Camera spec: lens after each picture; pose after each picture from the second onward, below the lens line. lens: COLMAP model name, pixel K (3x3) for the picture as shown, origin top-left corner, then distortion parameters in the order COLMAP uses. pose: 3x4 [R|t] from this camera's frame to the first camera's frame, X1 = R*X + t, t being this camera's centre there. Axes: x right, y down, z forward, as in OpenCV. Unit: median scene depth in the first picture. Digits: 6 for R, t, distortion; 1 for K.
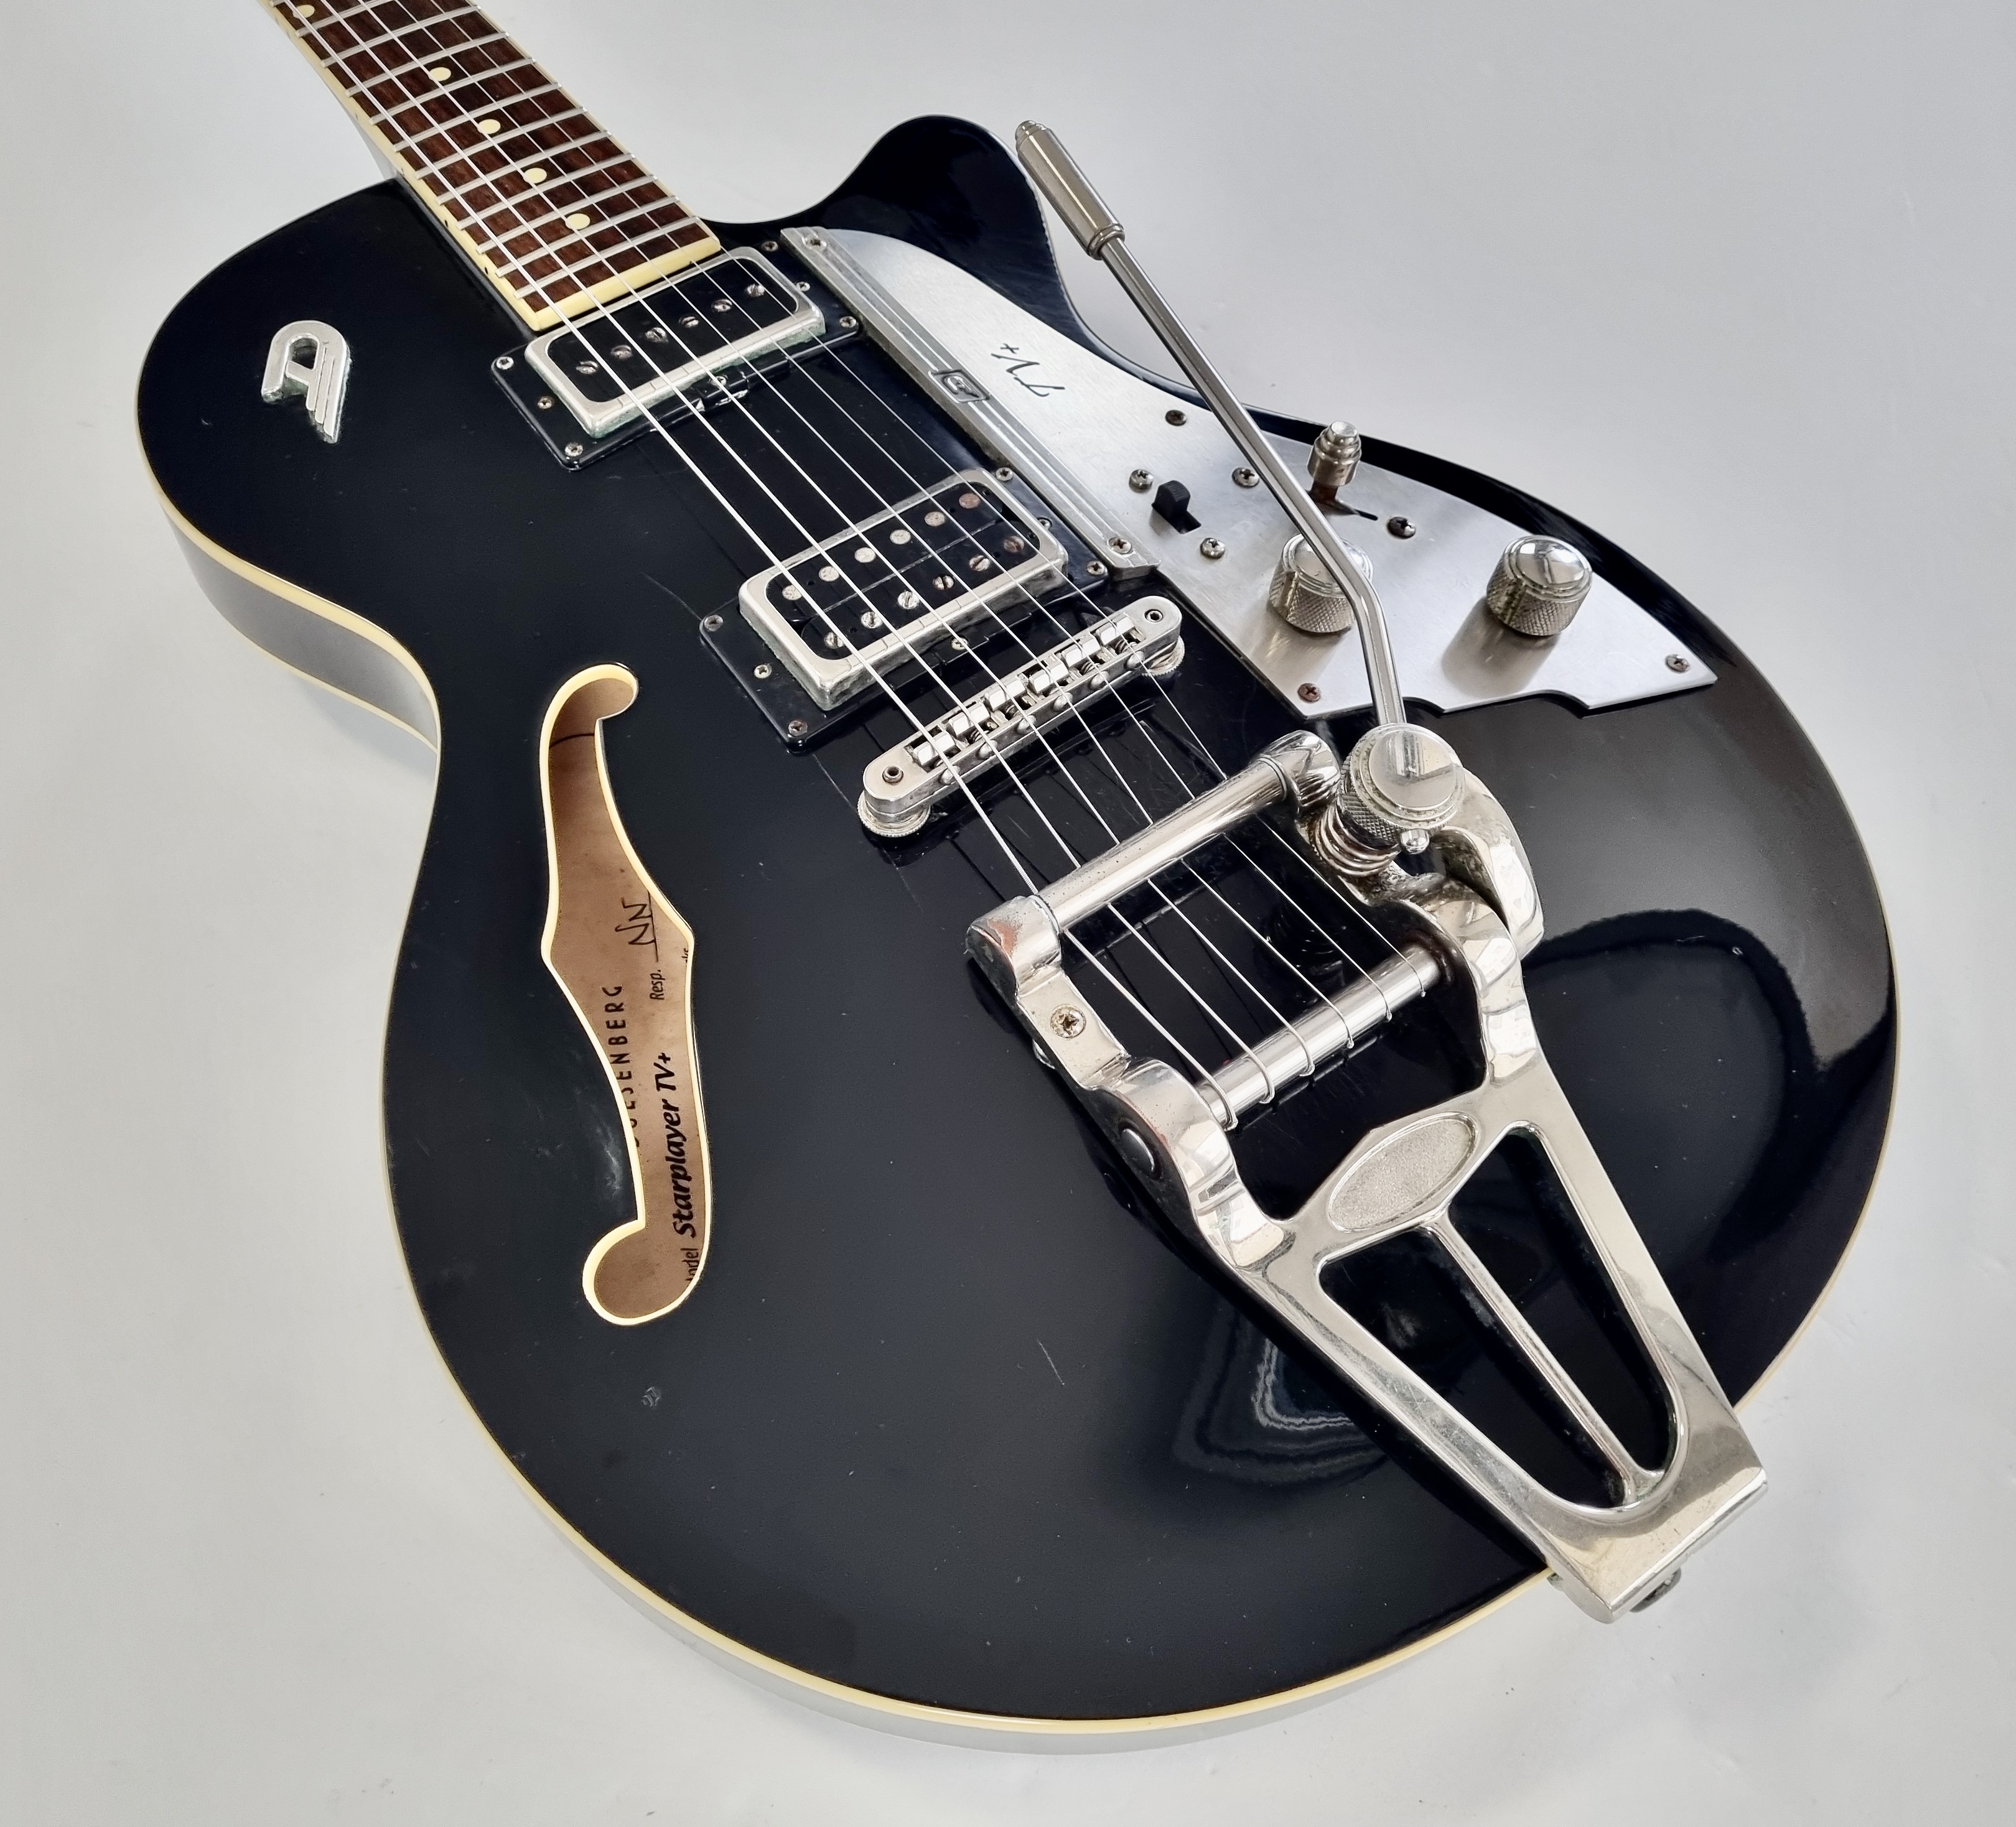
lens RADIAL K [[1894.4, 0, 978.9], [0, 1894.4, 891.7], [0, 0, 1]] dist [0.029082, 0.000000]
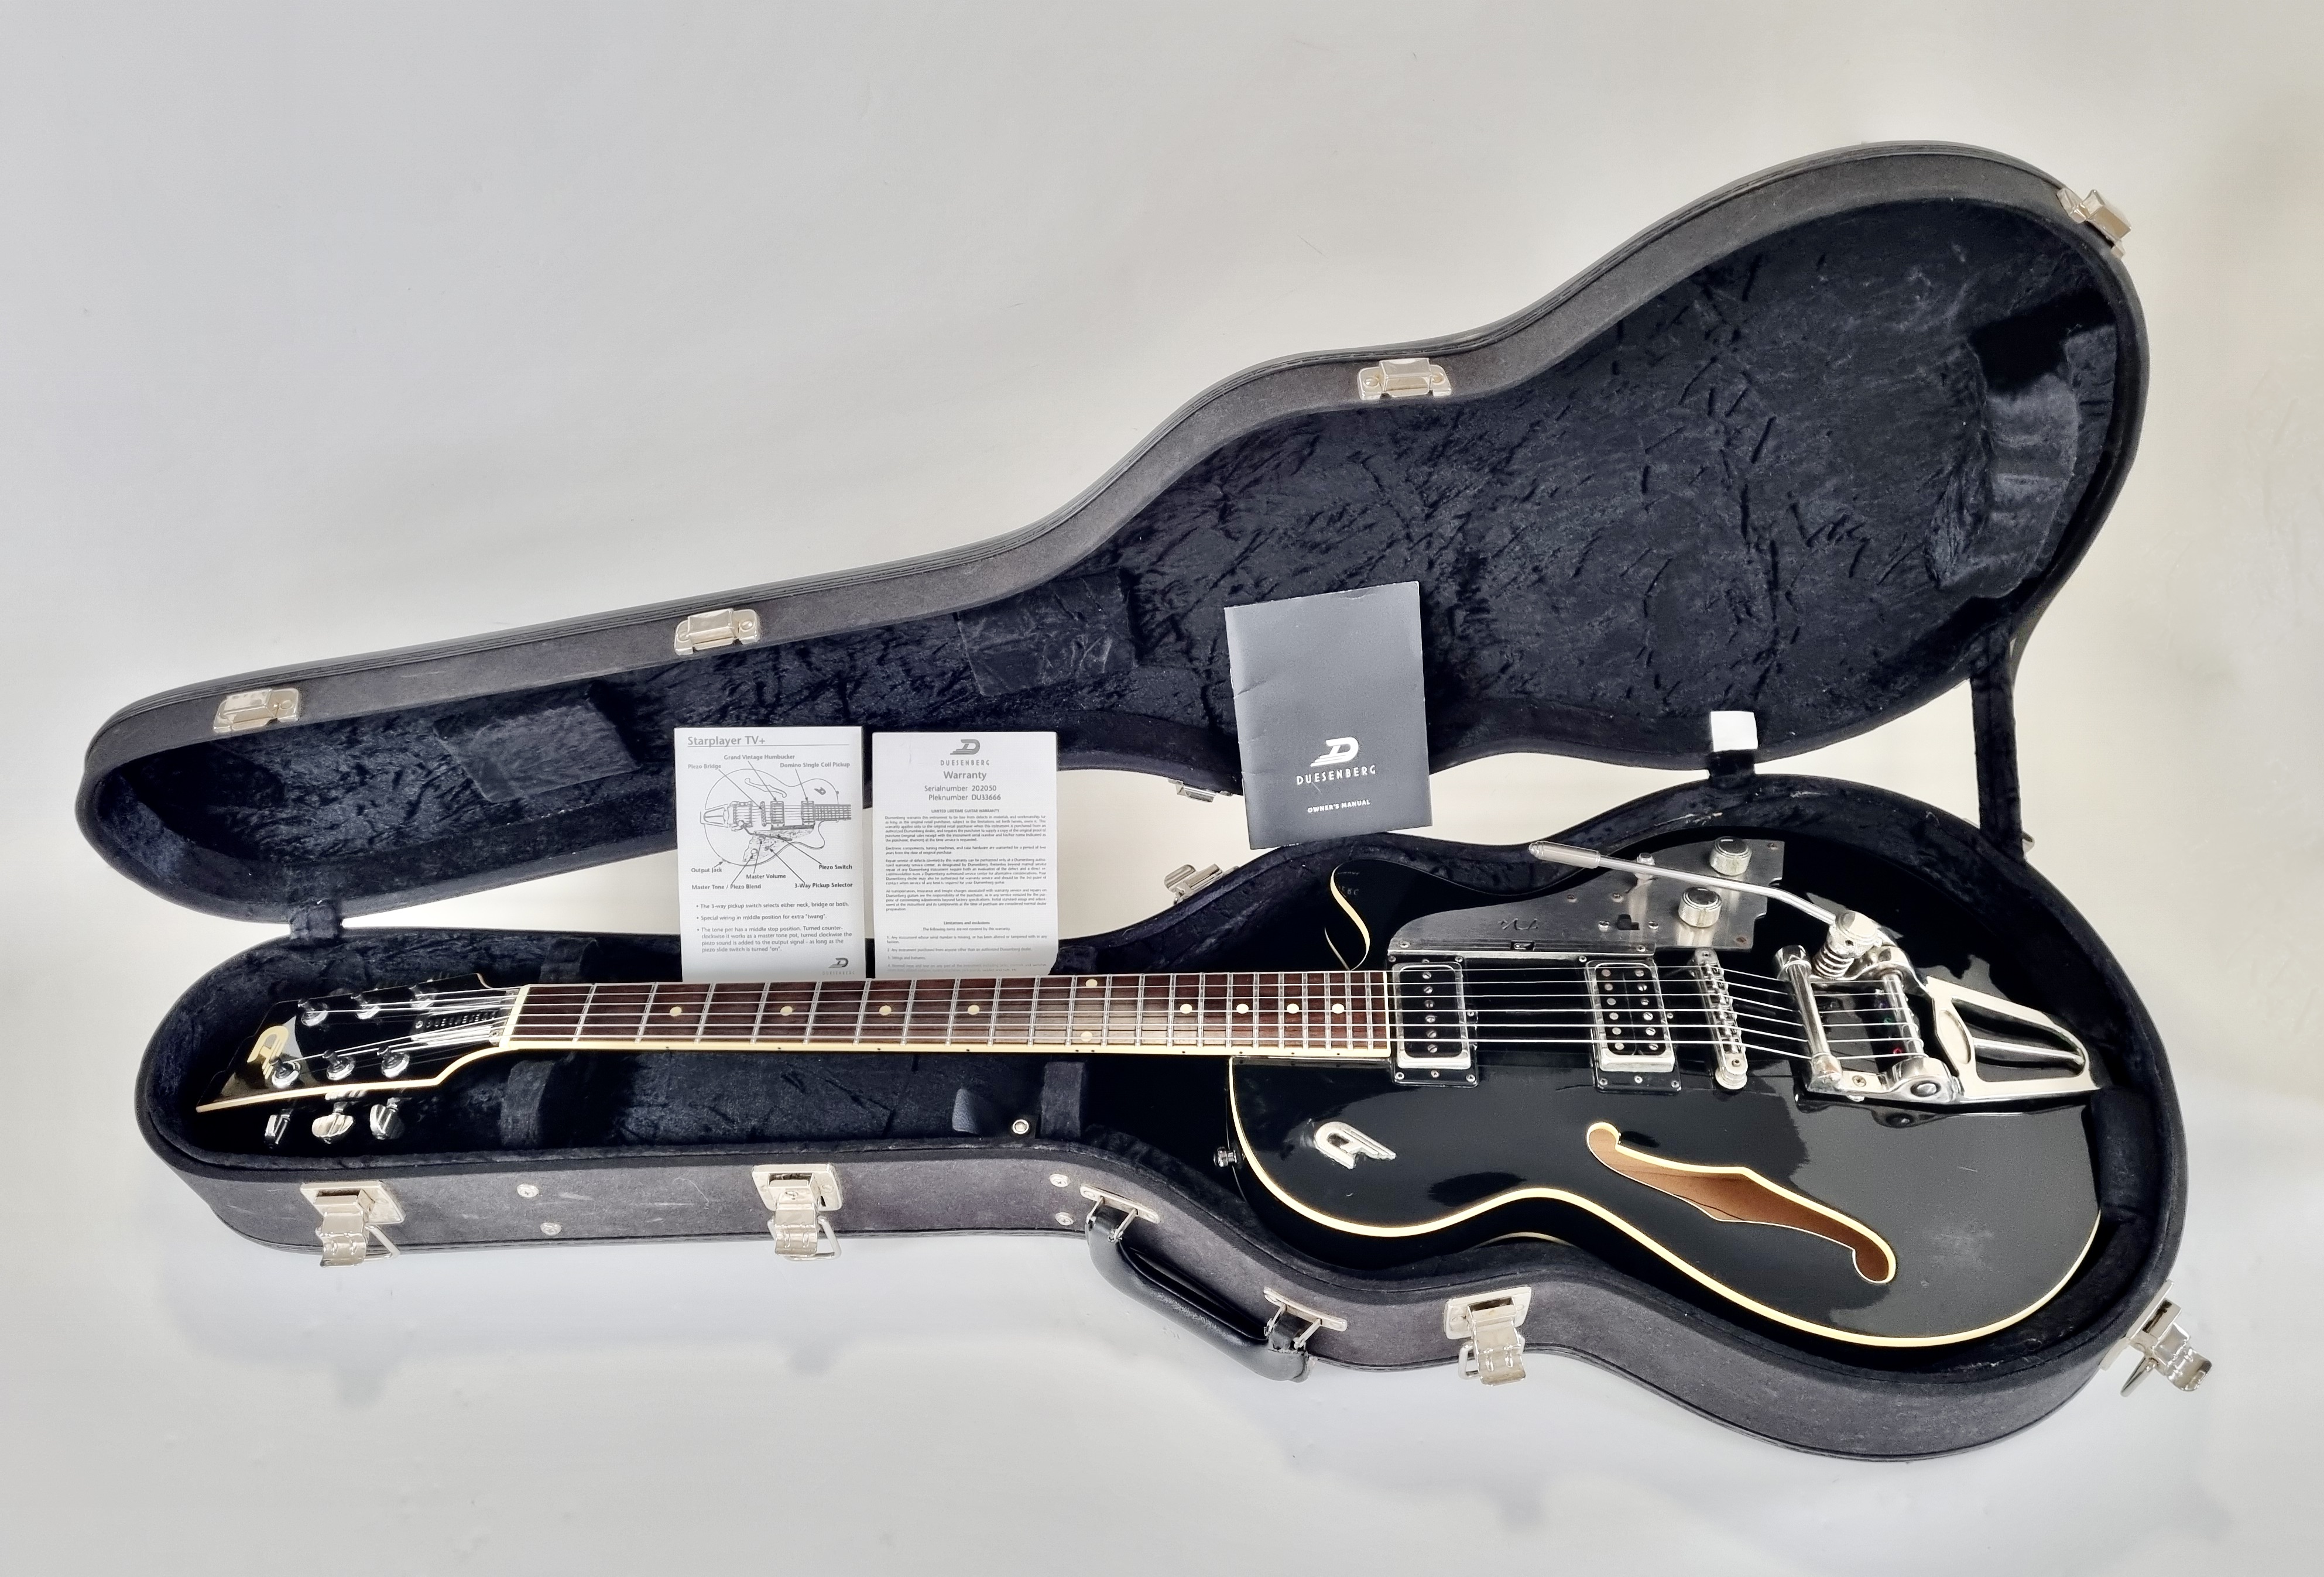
lens RADIAL K [[1677.2, 0, 1151.3], [0, 1677.2, 775.3], [0, 0, 1]] dist [0.020466, -0.001324]
pose [[0.621190, -0.574911, 0.532542, -1.340449], [0.683471, 0.729919, -0.009251, -0.762682], [-0.383394, 0.369724, 0.846353, -0.626352]]
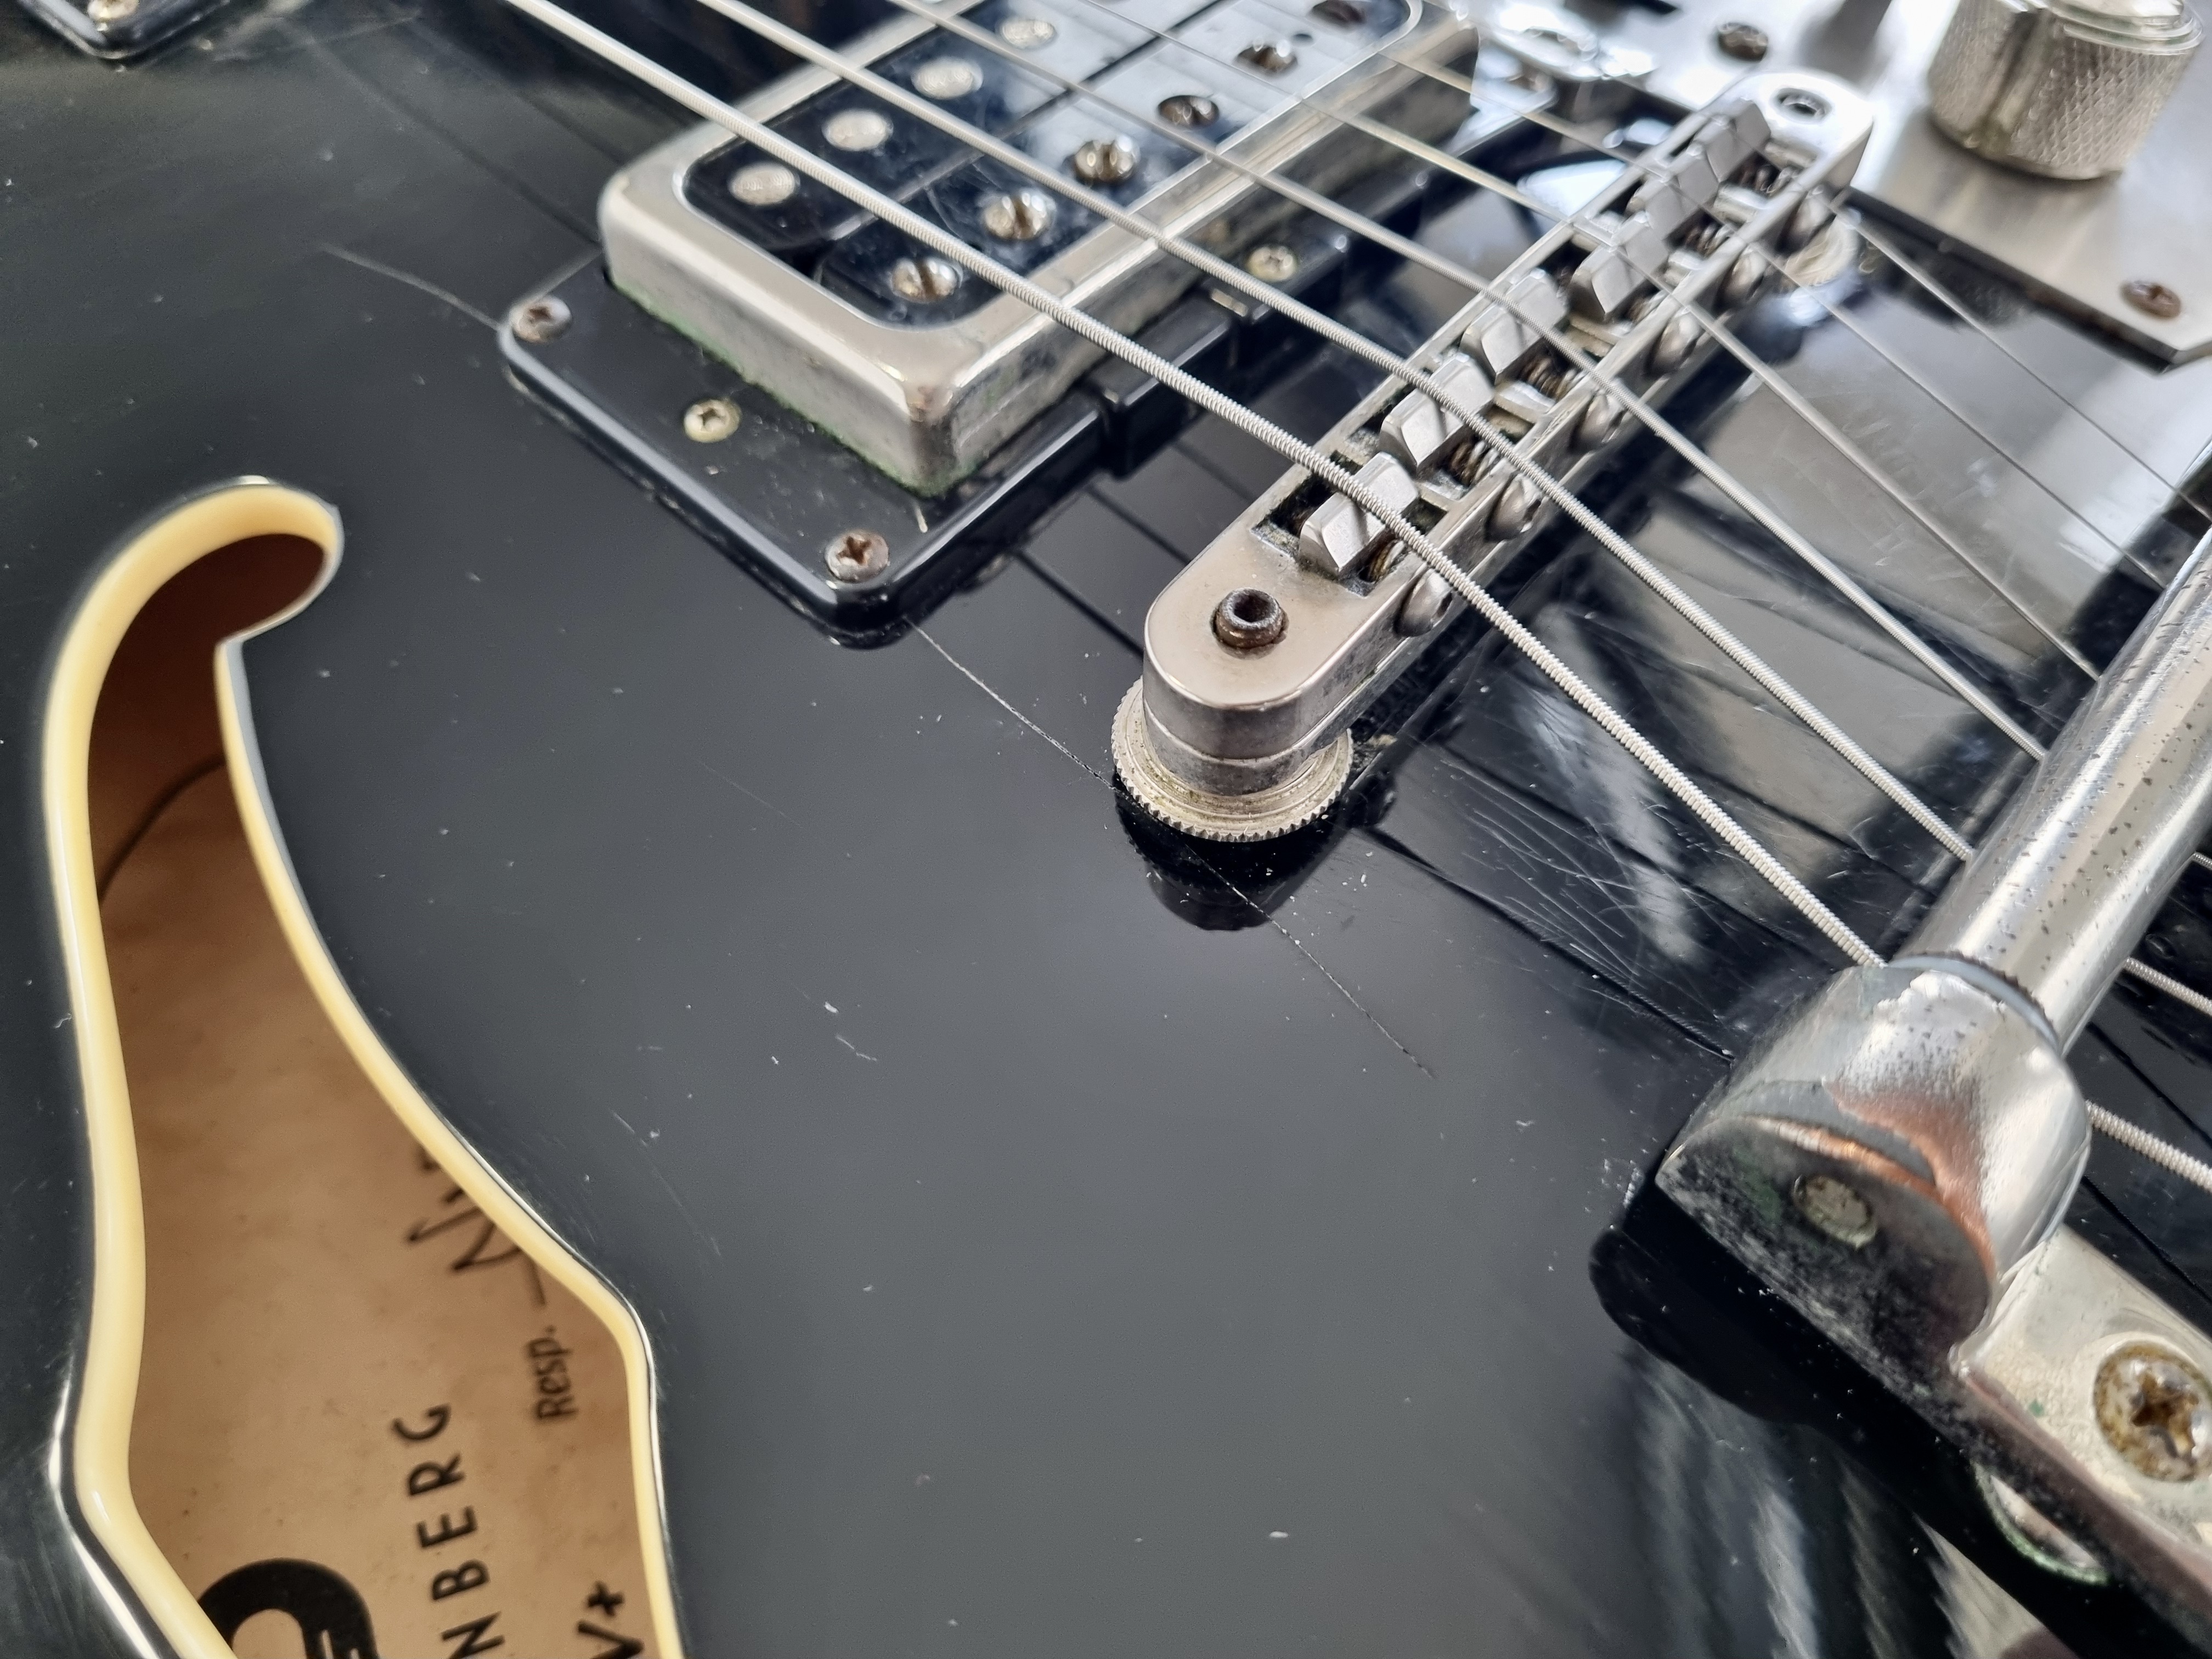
lens RADIAL K [[1781.7, 0, 1088.7], [0, 1781.7, 829.3], [0, 0, 1]] dist [-0.019729, -0.012275]
pose [[0.977658, -0.168771, 0.125303, -0.099682], [0.174442, 0.984021, -0.035683, -0.023379], [-0.117278, 0.056744, 0.991477, 0.683474]]
